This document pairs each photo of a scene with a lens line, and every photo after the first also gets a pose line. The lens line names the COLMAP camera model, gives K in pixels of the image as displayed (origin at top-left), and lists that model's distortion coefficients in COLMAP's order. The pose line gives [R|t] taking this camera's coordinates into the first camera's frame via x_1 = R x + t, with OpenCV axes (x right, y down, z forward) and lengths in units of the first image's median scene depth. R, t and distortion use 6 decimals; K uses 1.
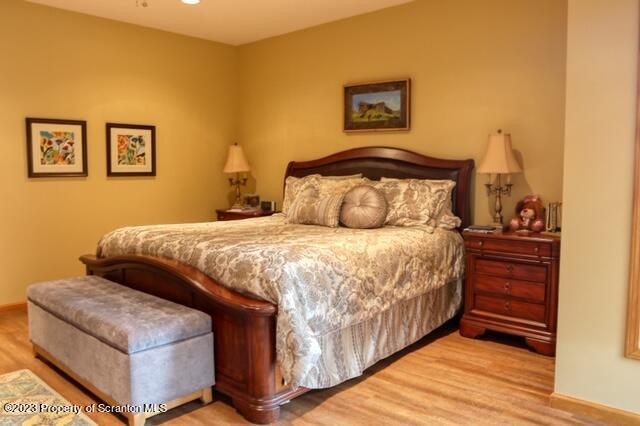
lens RADIAL K [[507.4, 0, 318.5], [0, 507.4, 210.4], [0, 0, 1]] dist [-0.067597, 0.031875]
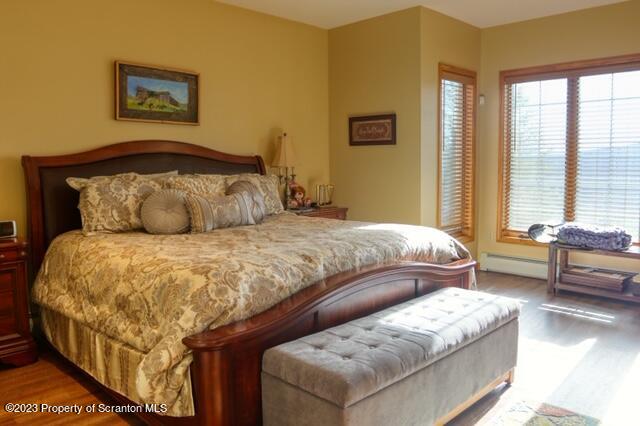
lens RADIAL K [[507.4, 0, 318.4], [0, 507.4, 213.7], [0, 0, 1]] dist [-0.067597, 0.031875]
pose [[0.030889, -0.102192, 0.994285, -0.782655], [0.094437, 0.990608, 0.098880, -0.059606], [-0.995052, 0.090843, 0.040249, 0.705538]]
